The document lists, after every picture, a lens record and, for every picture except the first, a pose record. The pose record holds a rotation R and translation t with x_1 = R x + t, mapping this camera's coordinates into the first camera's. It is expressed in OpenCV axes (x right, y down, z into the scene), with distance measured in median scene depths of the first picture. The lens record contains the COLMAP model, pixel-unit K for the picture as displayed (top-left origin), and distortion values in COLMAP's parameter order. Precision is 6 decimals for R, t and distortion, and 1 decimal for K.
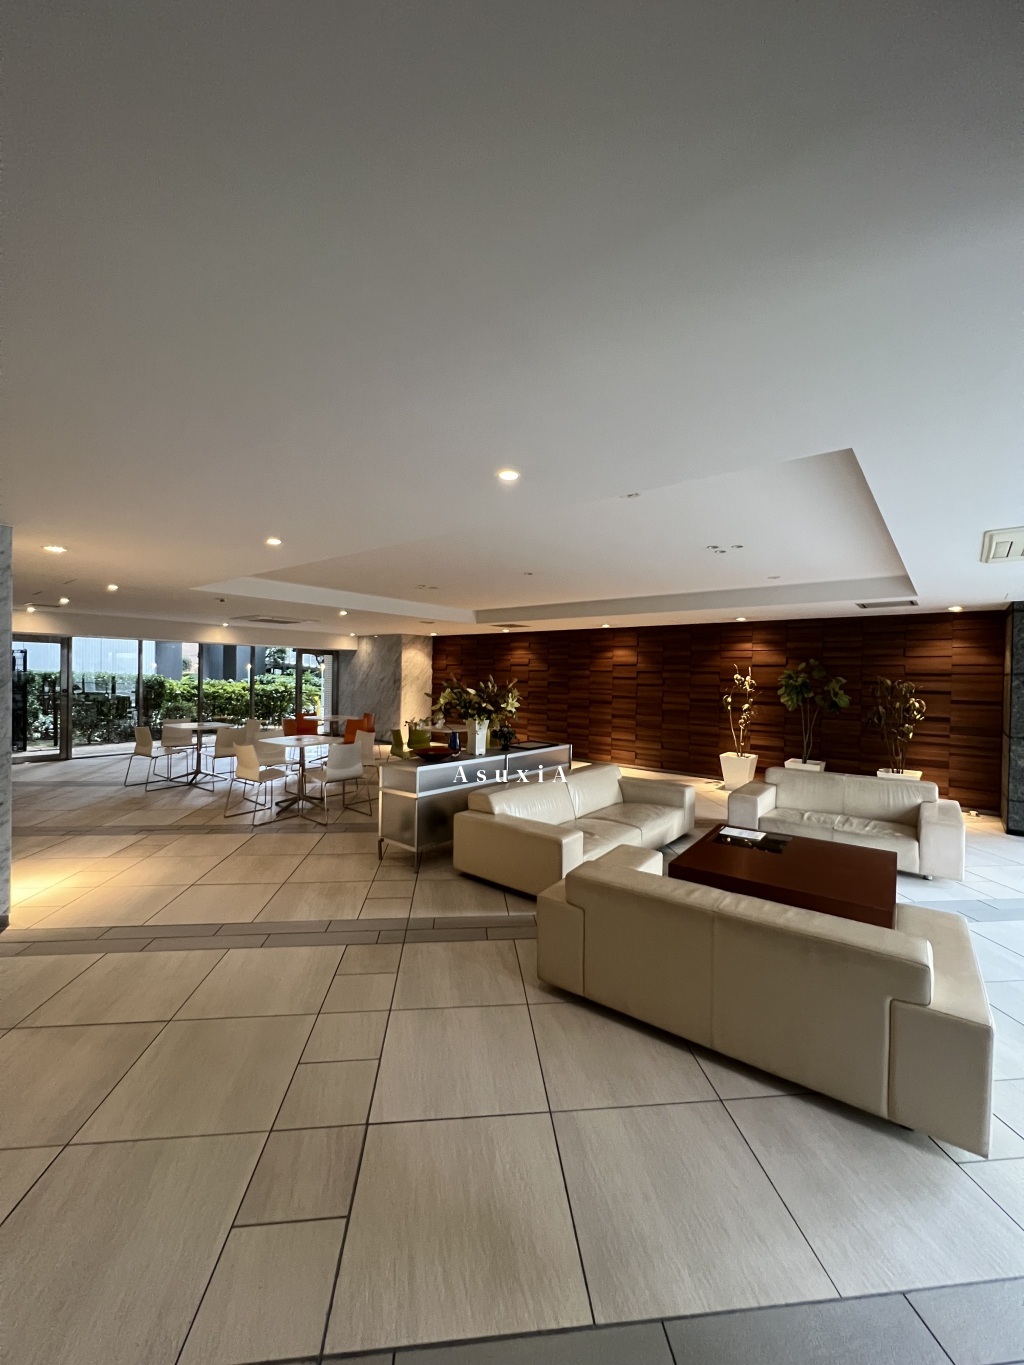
lens RADIAL K [[546.2, 0, 512.0], [0, 546.2, 682.5], [0, 0, 1]] dist [-0.002066, -0.000144]
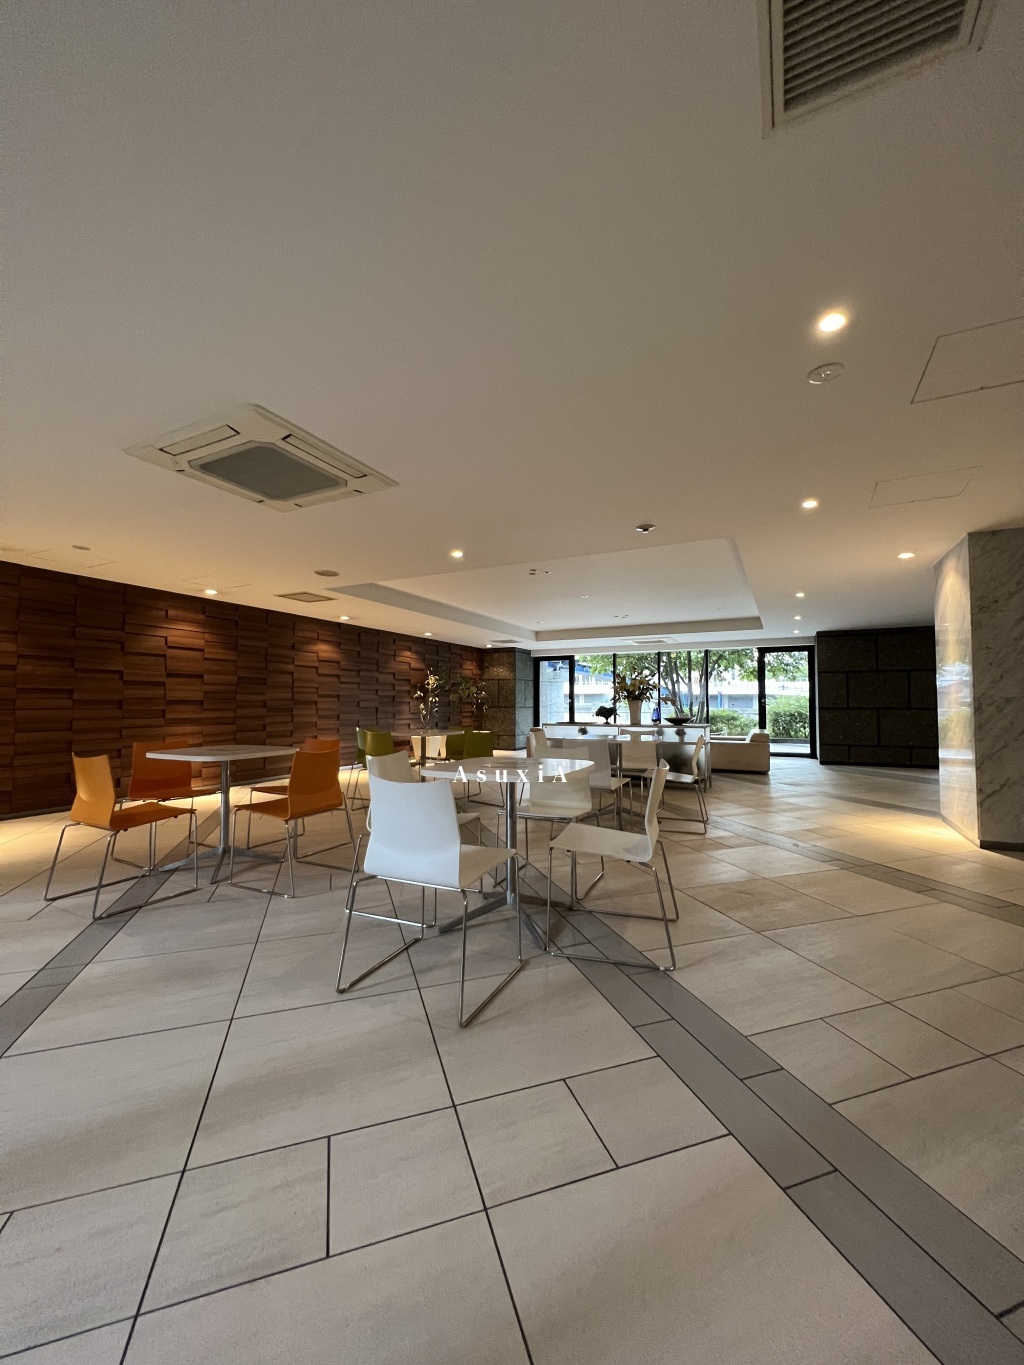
lens RADIAL K [[546.2, 0, 512.0], [0, 546.2, 682.5], [0, 0, 1]] dist [-0.002066, -0.000144]
pose [[-0.225220, 0.016479, 0.974169, -0.752214], [0.004694, 0.999864, -0.015829, 0.019845], [-0.974297, 0.001008, -0.225267, 0.883067]]
